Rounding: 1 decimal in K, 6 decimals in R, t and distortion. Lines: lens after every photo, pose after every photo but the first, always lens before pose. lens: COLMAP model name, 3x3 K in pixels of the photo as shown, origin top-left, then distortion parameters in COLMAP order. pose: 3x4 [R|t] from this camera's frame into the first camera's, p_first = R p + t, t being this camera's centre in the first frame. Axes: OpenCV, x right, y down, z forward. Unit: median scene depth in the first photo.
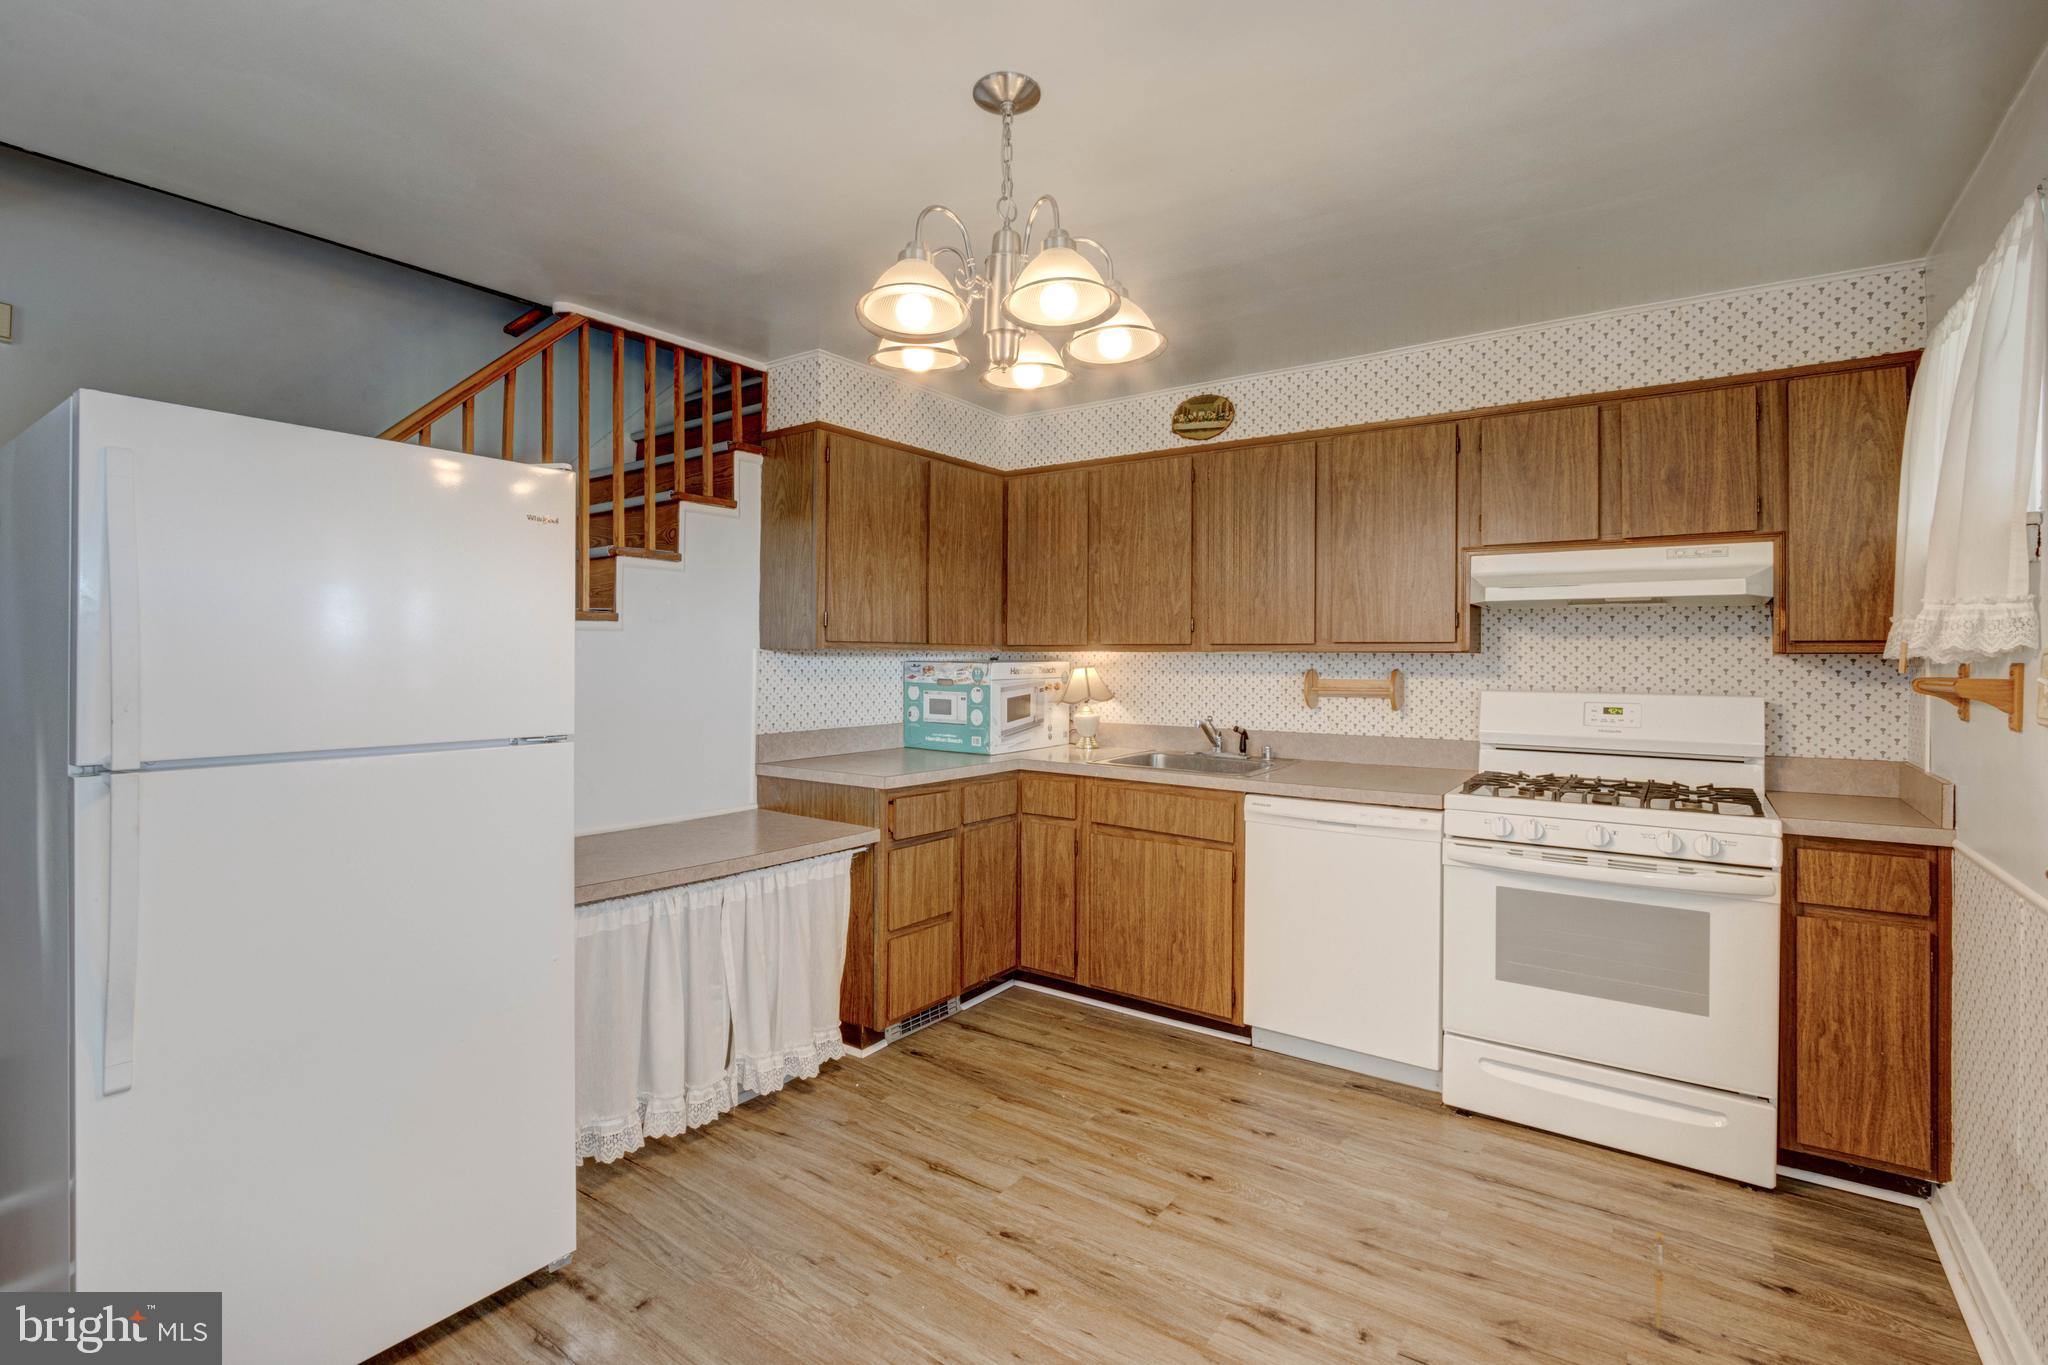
lens RADIAL K [[945.5, 0, 1011.9], [0, 945.5, 667.6], [0, 0, 1]] dist [-0.021583, 0.004245]
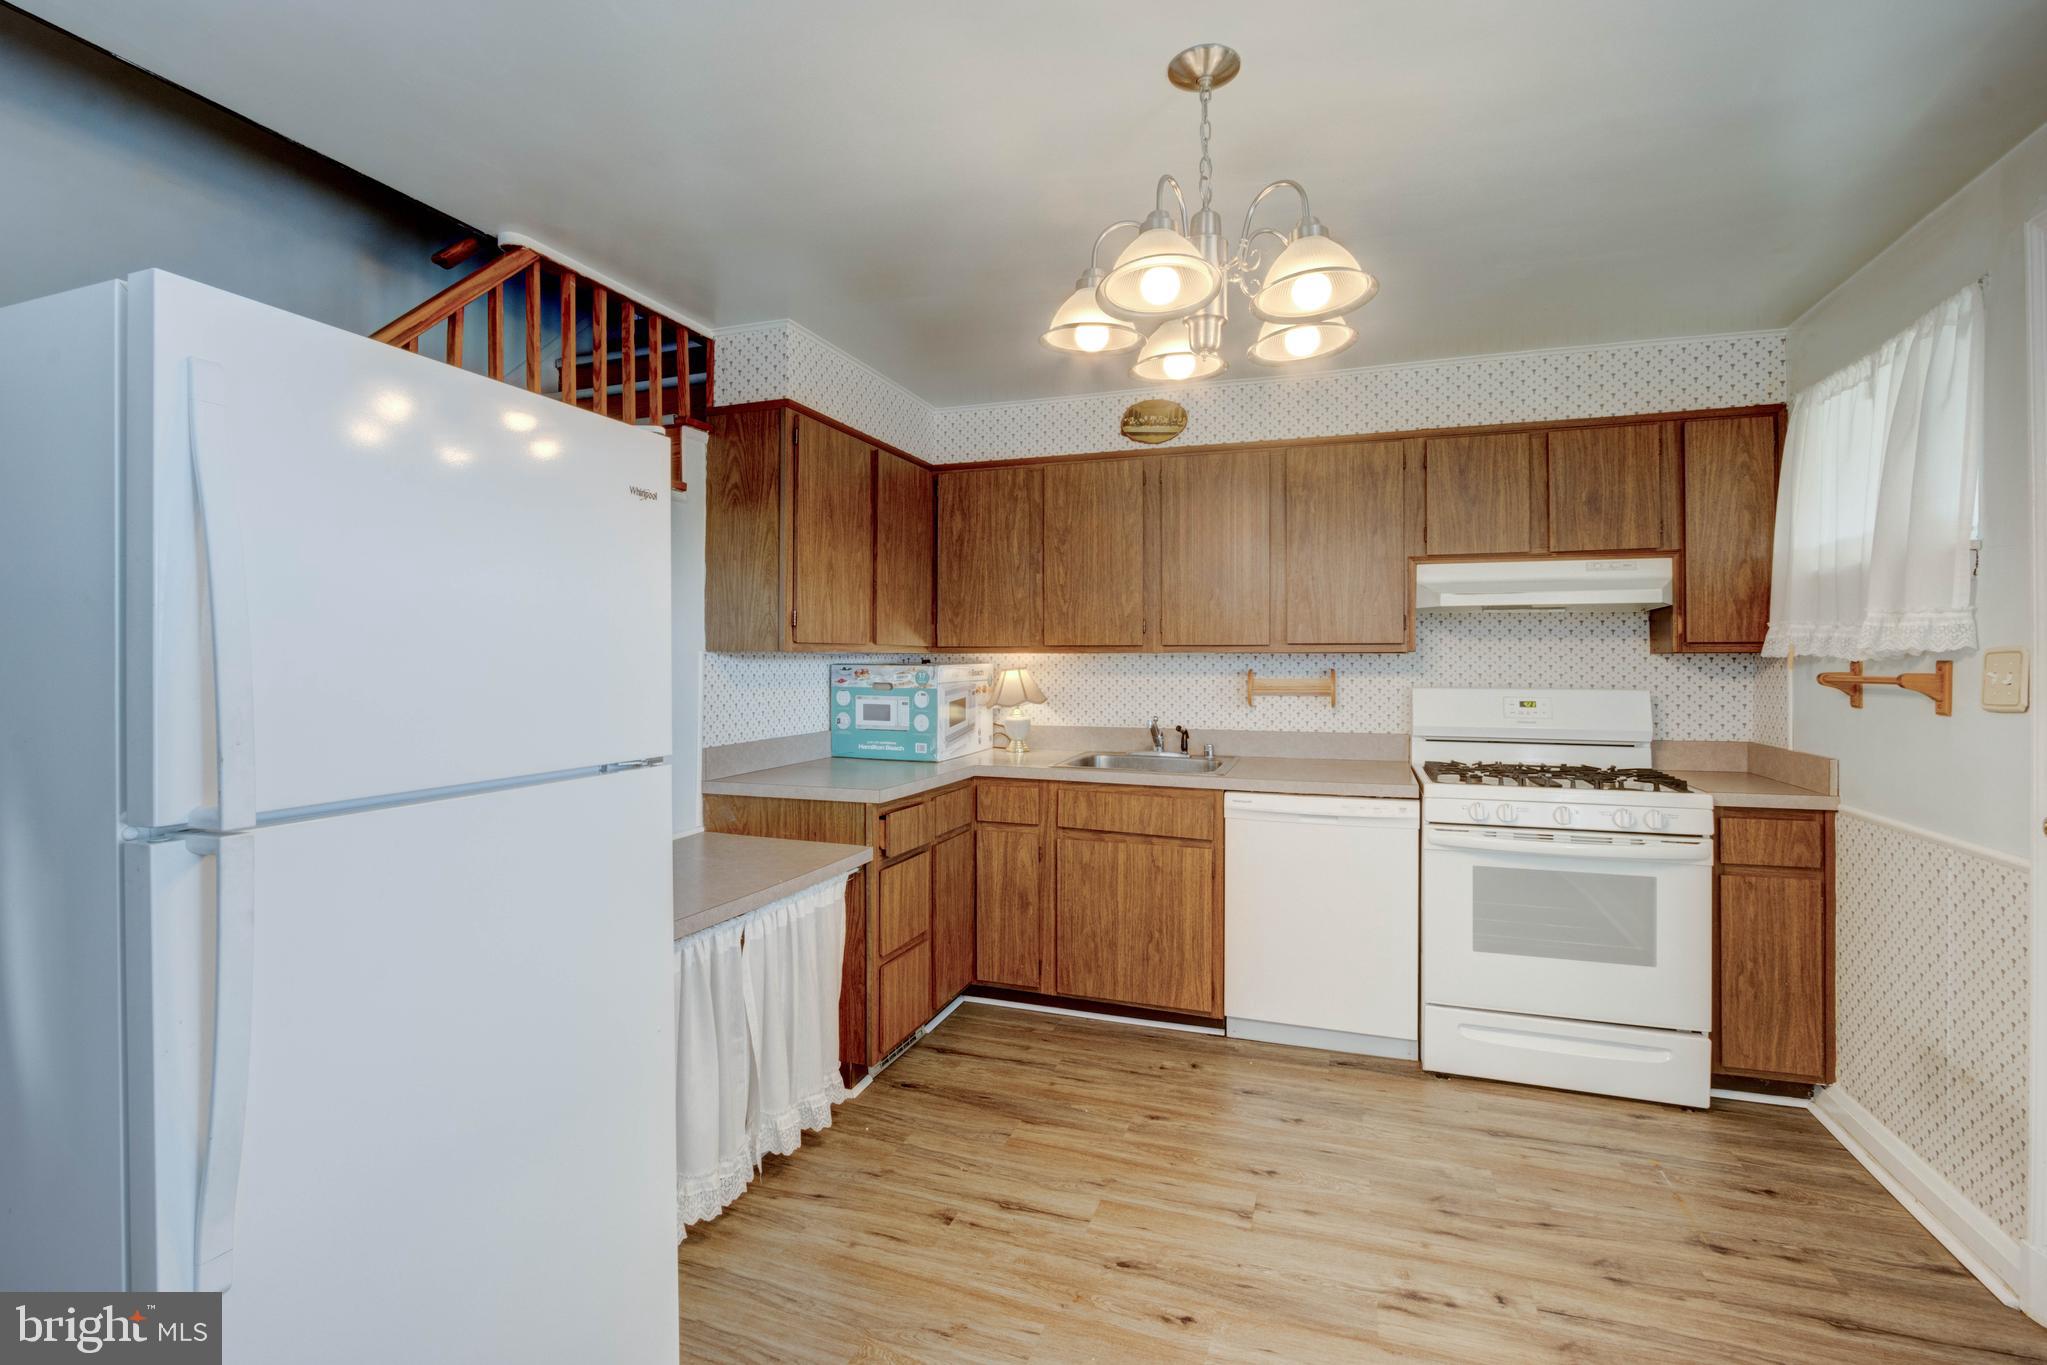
lens RADIAL K [[945.1, 0, 1019.7], [0, 945.1, 668.5], [0, 0, 1]] dist [-0.021583, 0.004245]
pose [[0.961795, -0.007338, 0.273672, -0.287204], [0.007389, 0.999972, 0.000846, -0.002769], [-0.273671, 0.001208, 0.961823, 0.087833]]
